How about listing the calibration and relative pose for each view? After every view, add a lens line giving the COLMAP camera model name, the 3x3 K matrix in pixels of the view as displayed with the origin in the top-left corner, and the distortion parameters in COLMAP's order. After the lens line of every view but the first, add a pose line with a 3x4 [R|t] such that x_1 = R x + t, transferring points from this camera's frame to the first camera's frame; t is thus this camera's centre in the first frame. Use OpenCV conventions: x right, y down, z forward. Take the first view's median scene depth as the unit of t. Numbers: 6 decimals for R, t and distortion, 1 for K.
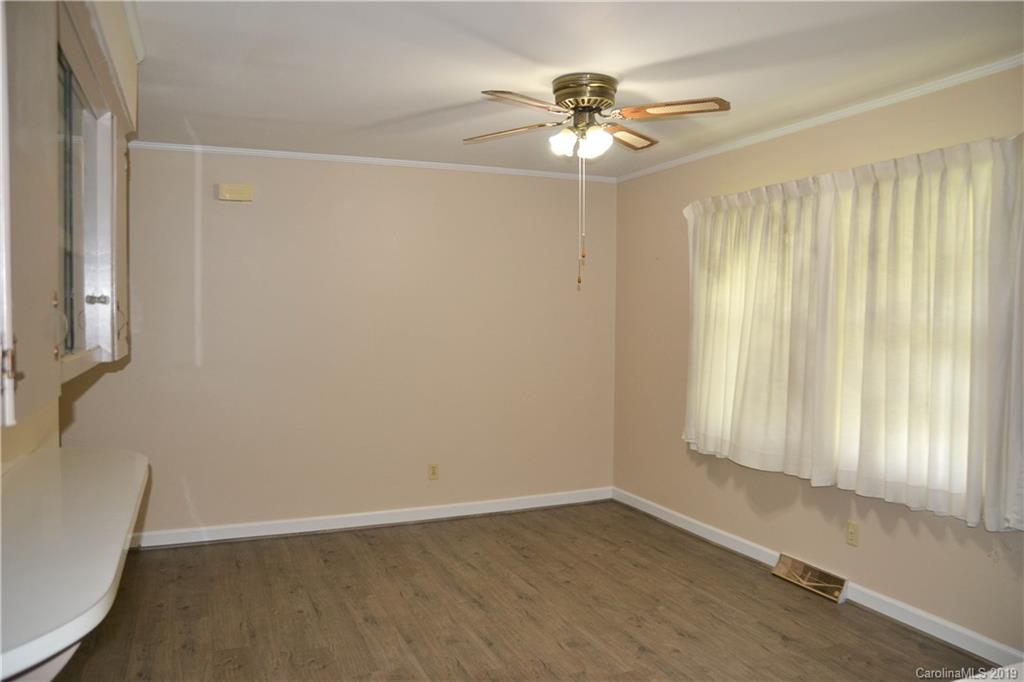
lens RADIAL K [[750.2, 0, 511.3], [0, 750.2, 346.3], [0, 0, 1]] dist [-0.131666, 0.099062]
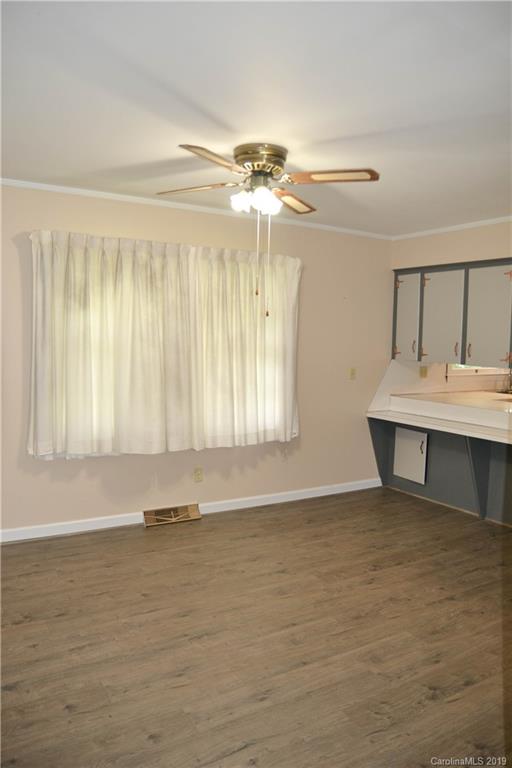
lens RADIAL K [[562.6, 0, 256.0], [0, 562.6, 384.0], [0, 0, 1]] dist [-0.131666, 0.099062]
pose [[-0.137661, -0.085653, 0.986769, -0.758420], [0.015882, 0.995935, 0.088664, -0.052204], [-0.990352, 0.027877, -0.135742, 1.031407]]
